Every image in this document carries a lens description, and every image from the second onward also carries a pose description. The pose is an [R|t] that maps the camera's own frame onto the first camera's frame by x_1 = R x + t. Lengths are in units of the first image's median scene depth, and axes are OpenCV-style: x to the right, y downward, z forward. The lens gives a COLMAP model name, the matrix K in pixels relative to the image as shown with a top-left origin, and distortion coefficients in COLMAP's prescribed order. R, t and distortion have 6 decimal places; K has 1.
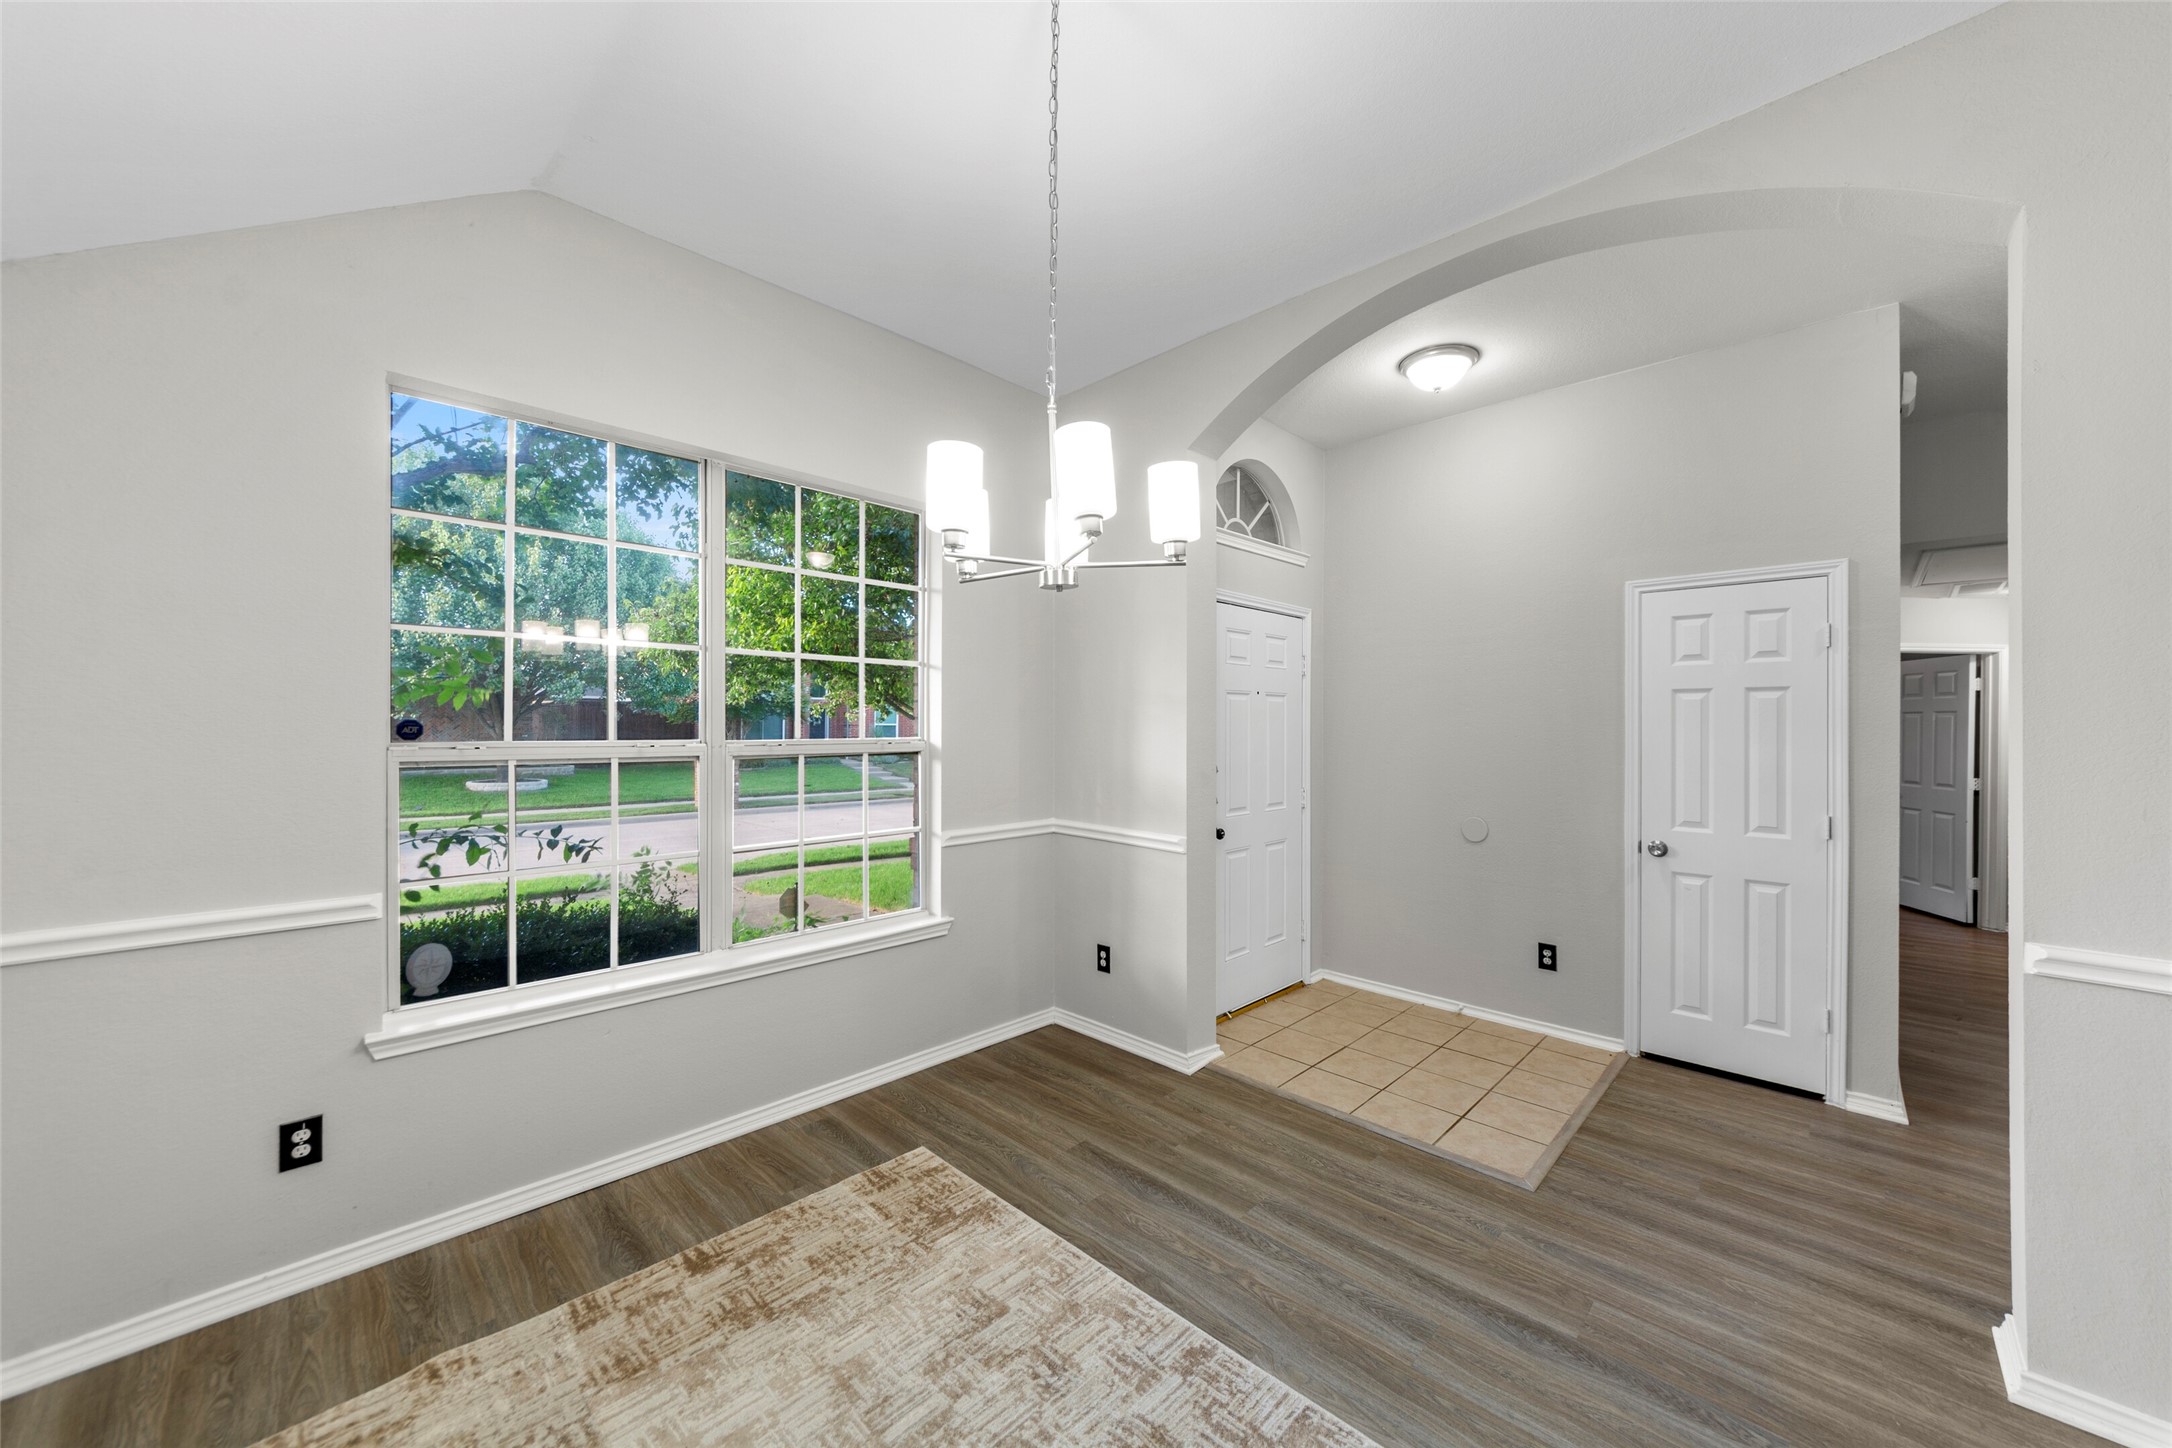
lens RADIAL K [[804.3, 0, 1083.7], [0, 804.3, 715.2], [0, 0, 1]] dist [0.021117, -0.000085]
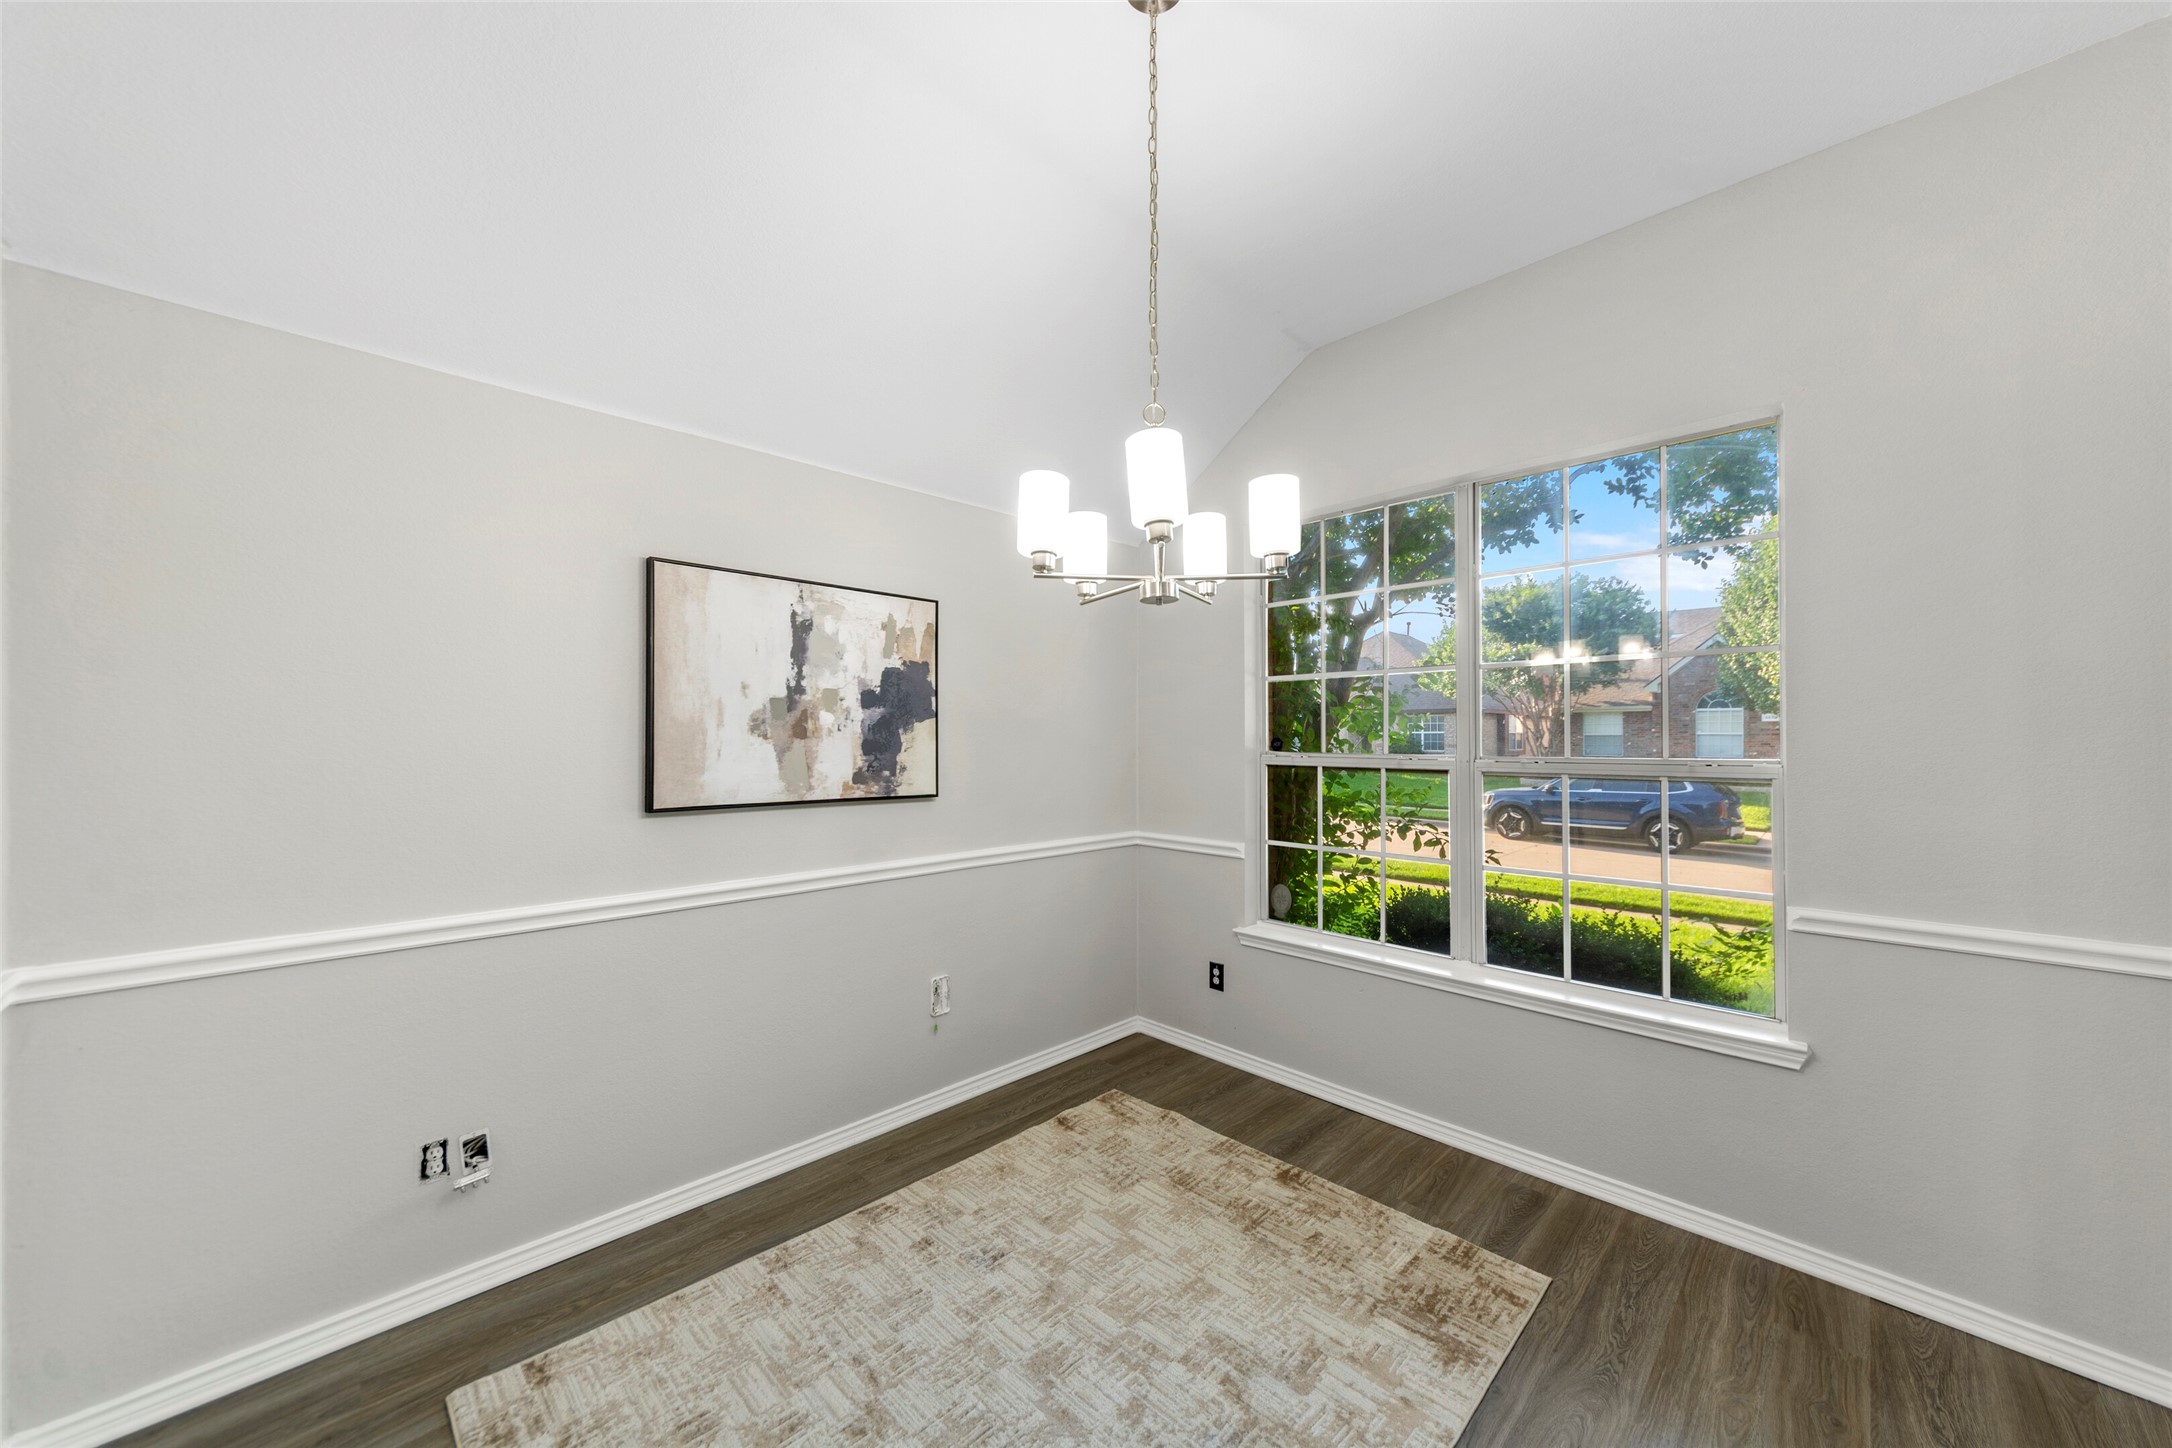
lens RADIAL K [[781.7, 0, 1098.0], [0, 781.7, 733.3], [0, 0, 1]] dist [0.010865, -0.000100]
pose [[0.017304, -0.009896, -0.999801, 0.678505], [0.008636, 0.999915, -0.009748, 0.011396], [0.999813, -0.008465, 0.017388, 0.669511]]
